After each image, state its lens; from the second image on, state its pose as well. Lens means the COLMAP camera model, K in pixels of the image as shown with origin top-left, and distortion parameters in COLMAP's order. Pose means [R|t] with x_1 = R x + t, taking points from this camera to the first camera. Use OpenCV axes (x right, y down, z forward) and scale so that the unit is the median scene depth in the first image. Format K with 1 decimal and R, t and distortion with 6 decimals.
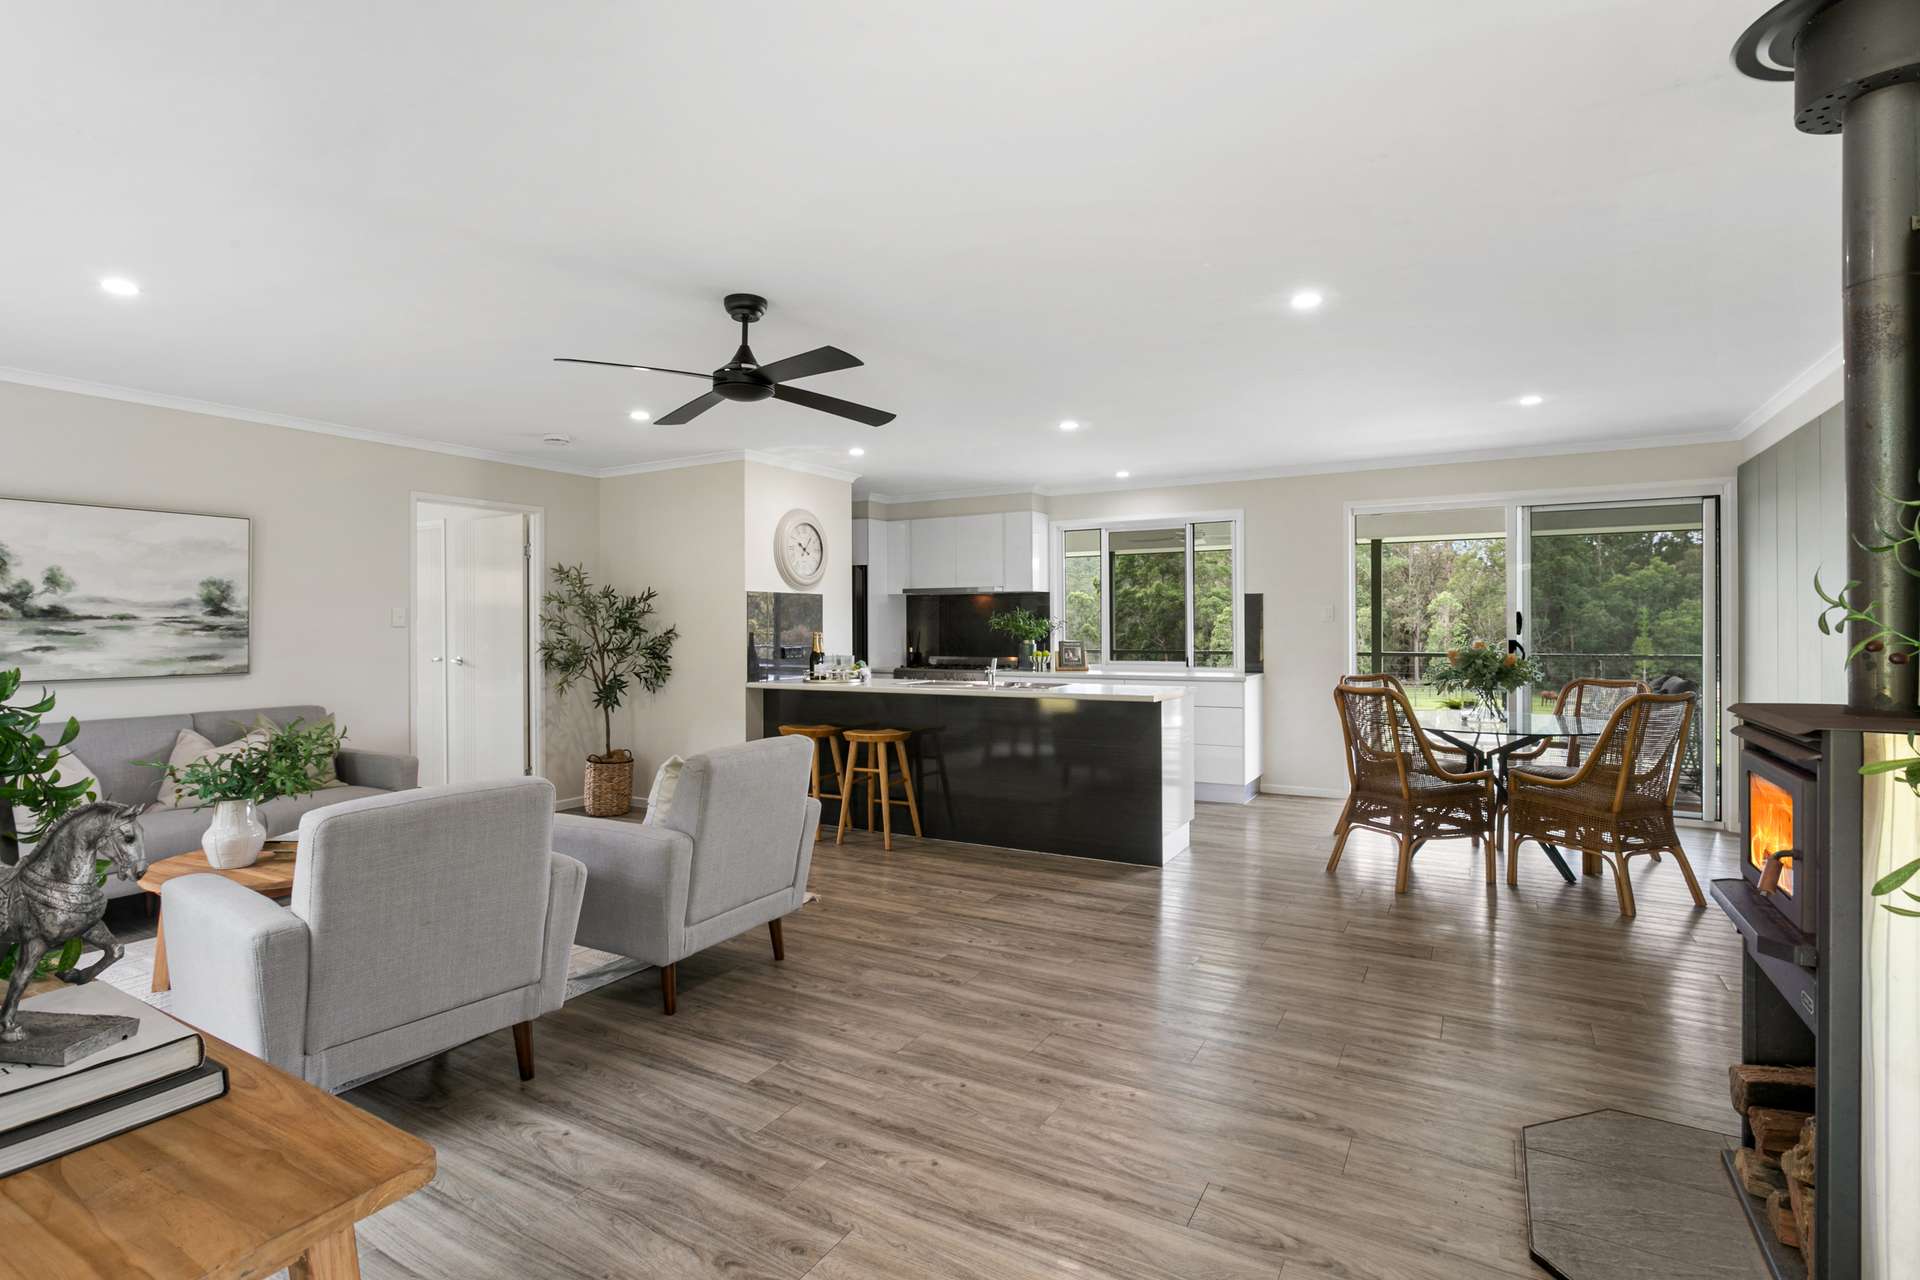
lens RADIAL K [[908.8, 0, 960.0], [0, 908.8, 640.0], [0, 0, 1]] dist [-0.000660, -0.000010]
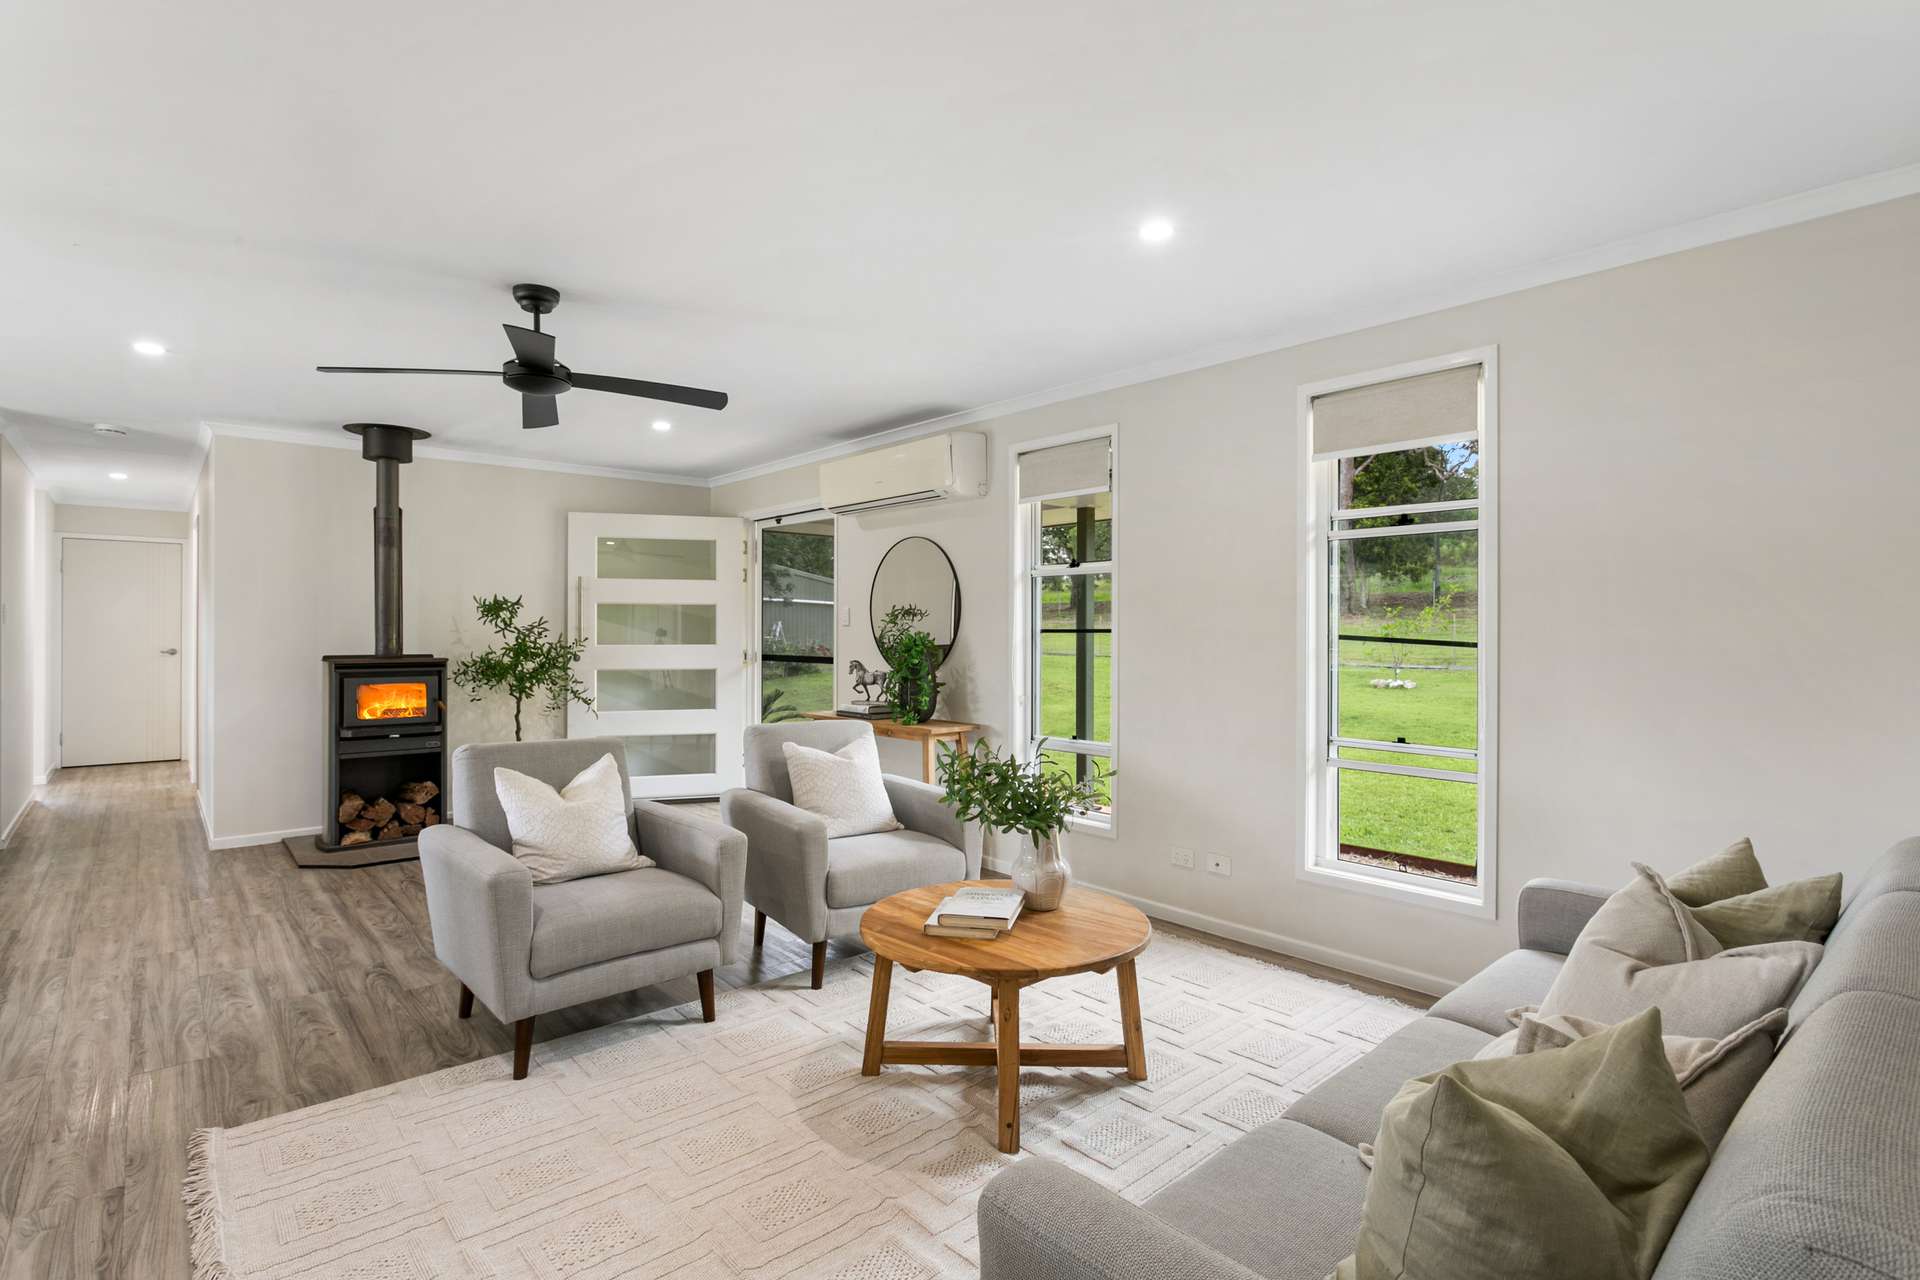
lens RADIAL K [[908.8, 0, 960.0], [0, 908.8, 640.0], [0, 0, 1]] dist [-0.000660, -0.000010]
pose [[-0.948588, 0.003280, 0.316496, -0.885025], [0.007130, 0.999914, 0.011005, -0.004145], [-0.316433, 0.012696, -0.948530, 1.618509]]
